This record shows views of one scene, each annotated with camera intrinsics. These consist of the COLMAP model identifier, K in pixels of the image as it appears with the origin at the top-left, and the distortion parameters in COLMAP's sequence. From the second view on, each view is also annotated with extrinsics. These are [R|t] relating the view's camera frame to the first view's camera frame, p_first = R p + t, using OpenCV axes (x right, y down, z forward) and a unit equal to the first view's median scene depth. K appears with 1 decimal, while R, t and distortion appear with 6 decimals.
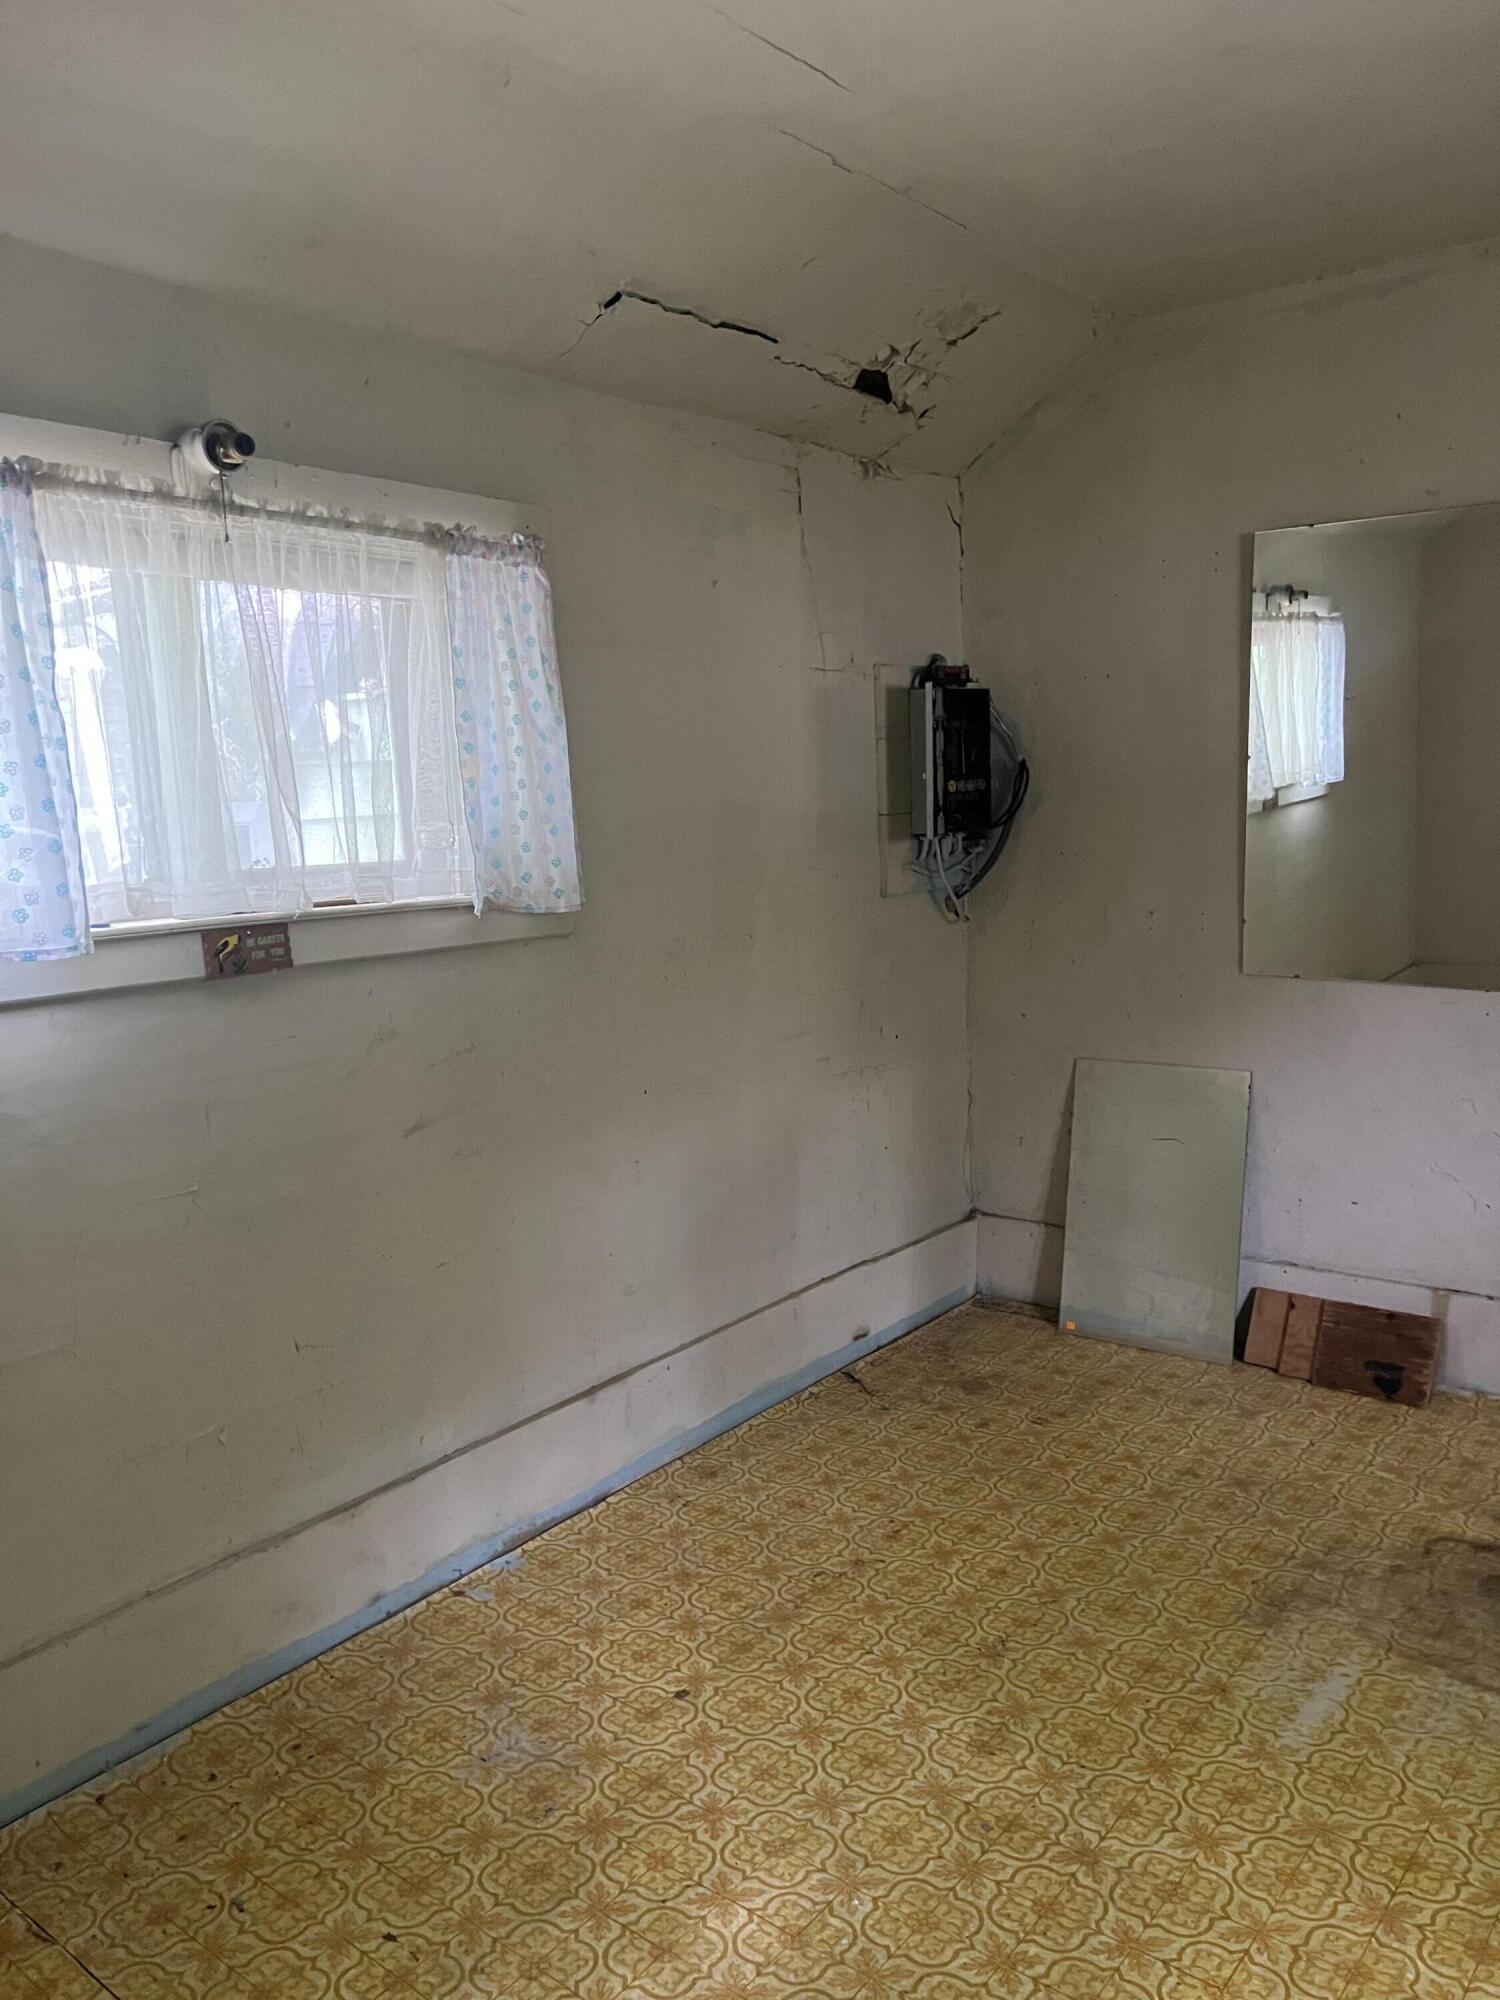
lens RADIAL K [[1495.2, 0, 746.2], [0, 1495.2, 1004.2], [0, 0, 1]] dist [0.022366, -0.022928]
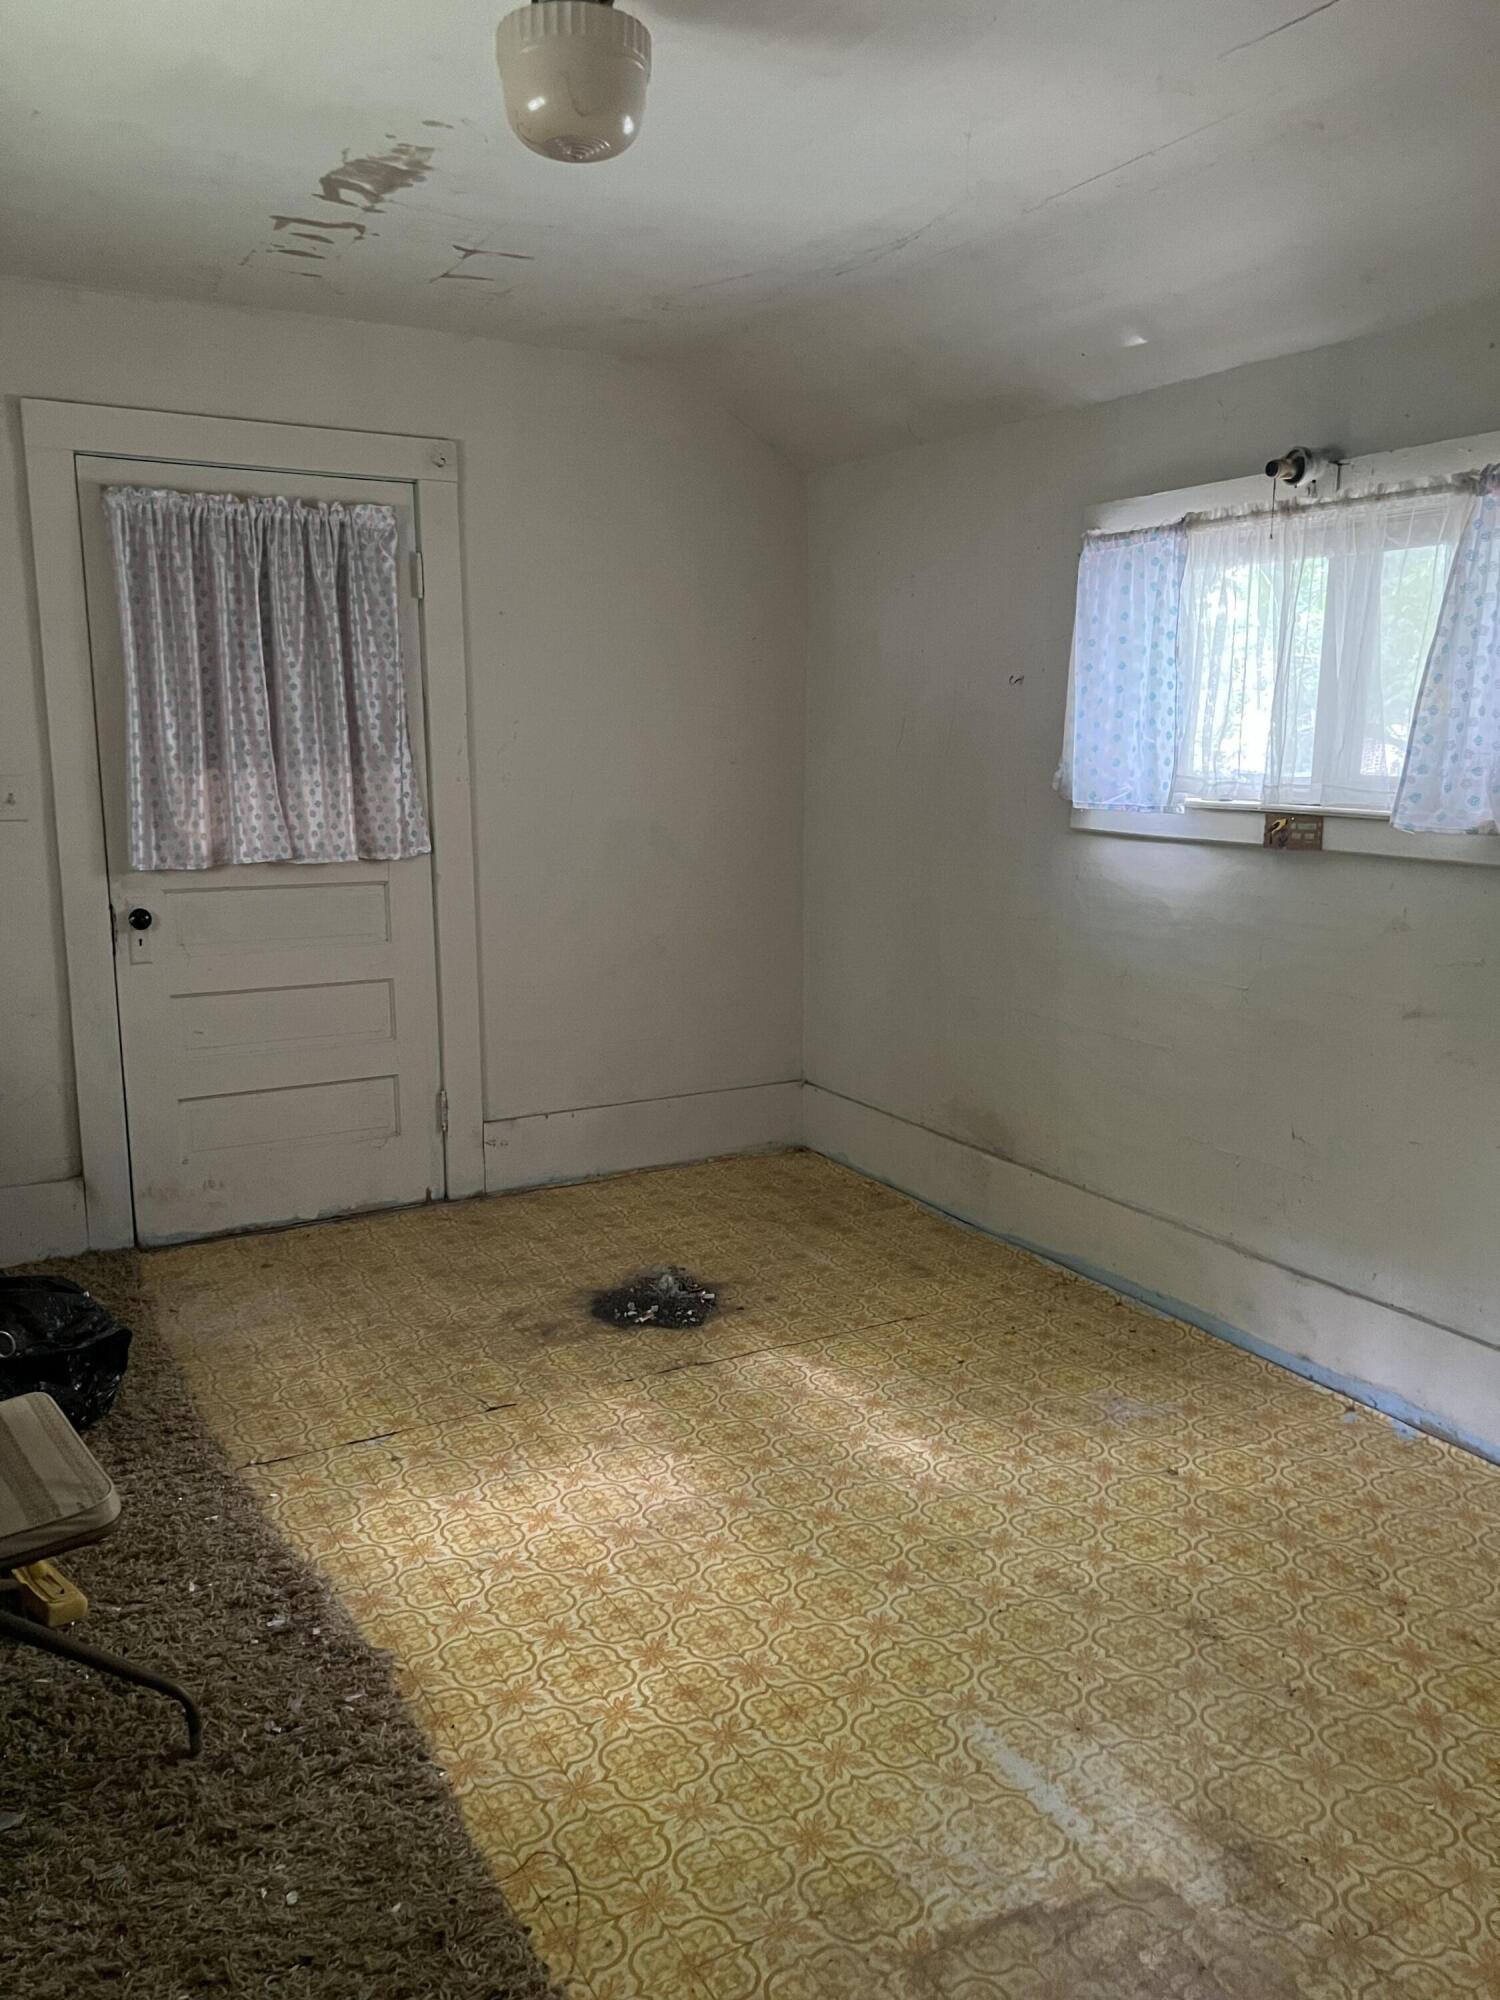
lens RADIAL K [[1495.2, 0, 746.7], [0, 1495.2, 1002.9], [0, 0, 1]] dist [0.022366, -0.022928]
pose [[-0.360741, 0.201768, -0.910580, 1.127017], [-0.120914, 0.957962, 0.260169, -0.181892], [0.924795, 0.203956, -0.321179, 1.006940]]
